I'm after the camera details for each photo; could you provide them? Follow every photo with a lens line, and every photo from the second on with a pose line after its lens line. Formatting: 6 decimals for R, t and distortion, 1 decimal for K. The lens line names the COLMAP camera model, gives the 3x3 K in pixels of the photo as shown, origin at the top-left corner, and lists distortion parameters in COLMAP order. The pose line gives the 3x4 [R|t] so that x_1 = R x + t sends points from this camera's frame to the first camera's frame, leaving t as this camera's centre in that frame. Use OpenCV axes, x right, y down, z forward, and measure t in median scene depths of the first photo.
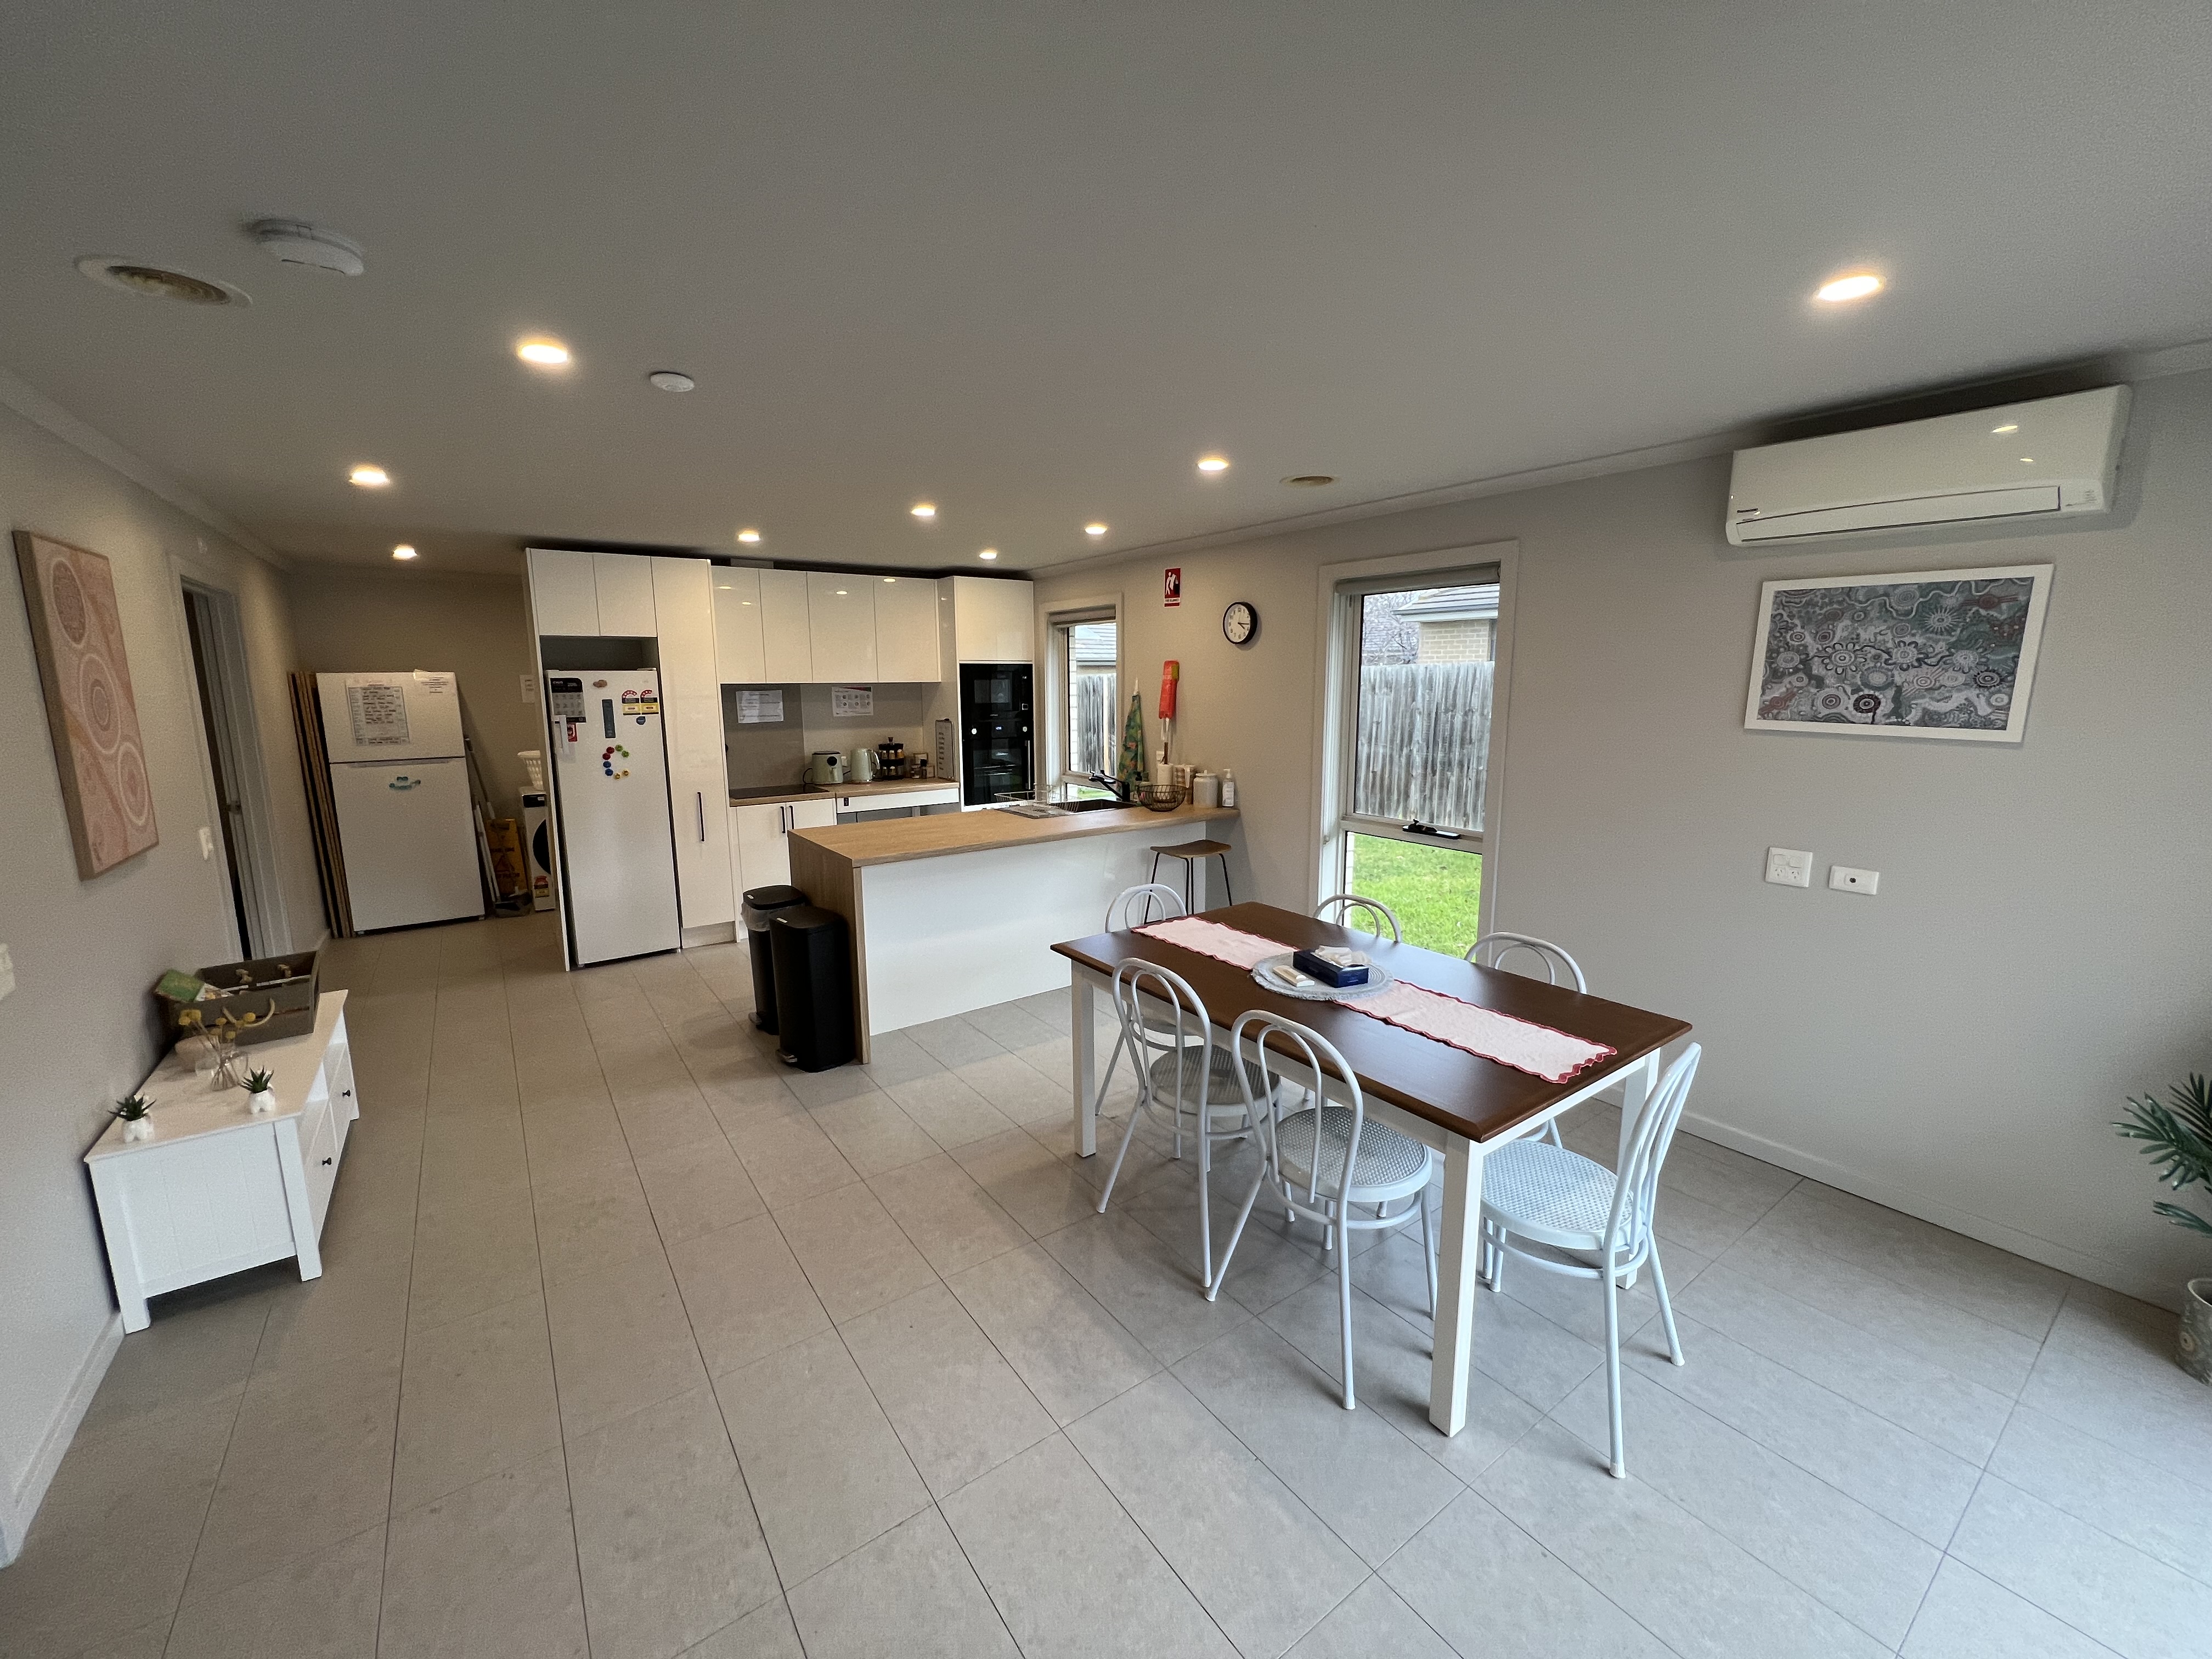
lens RADIAL K [[882.6, 0, 1099.7], [0, 882.6, 826.0], [0, 0, 1]] dist [-0.000182, -0.000043]
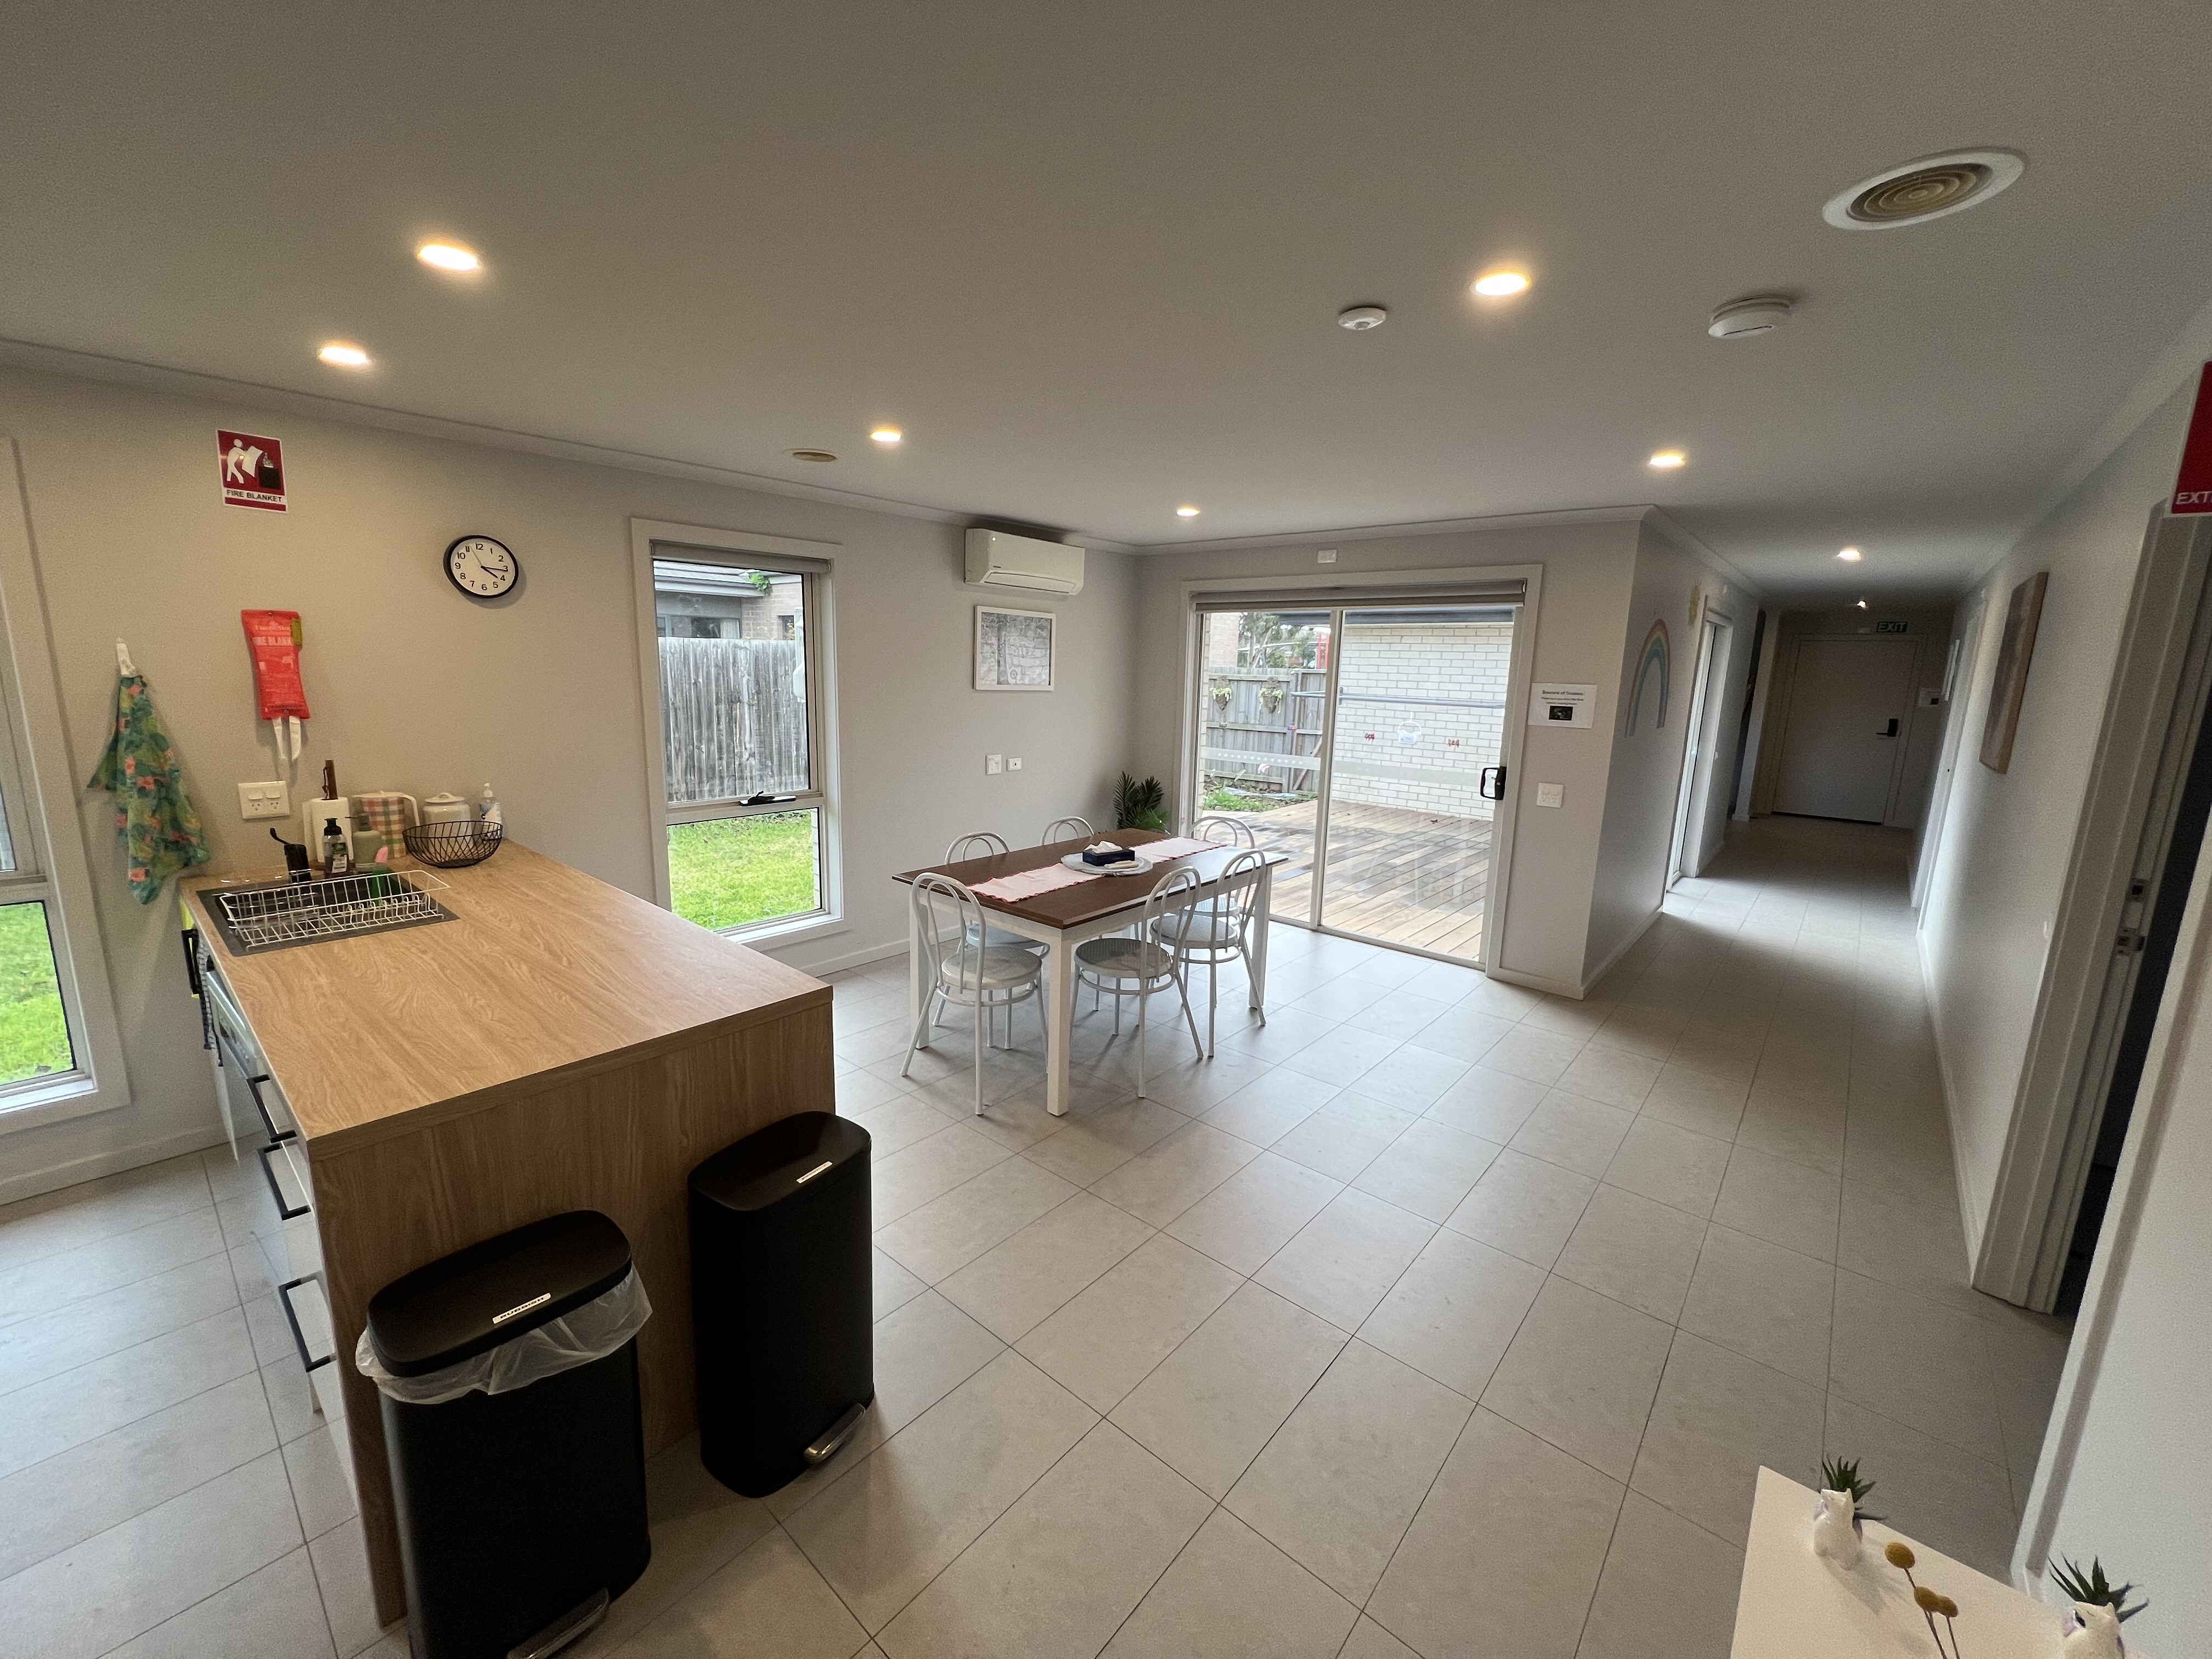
lens RADIAL K [[882.6, 0, 1099.7], [0, 882.6, 826.0], [0, 0, 1]] dist [-0.000182, -0.000043]
pose [[-0.232435, -0.178934, 0.956011, -0.741873], [0.140534, 0.966438, 0.215054, -0.136892], [-0.962405, 0.184338, -0.199488, 0.836719]]
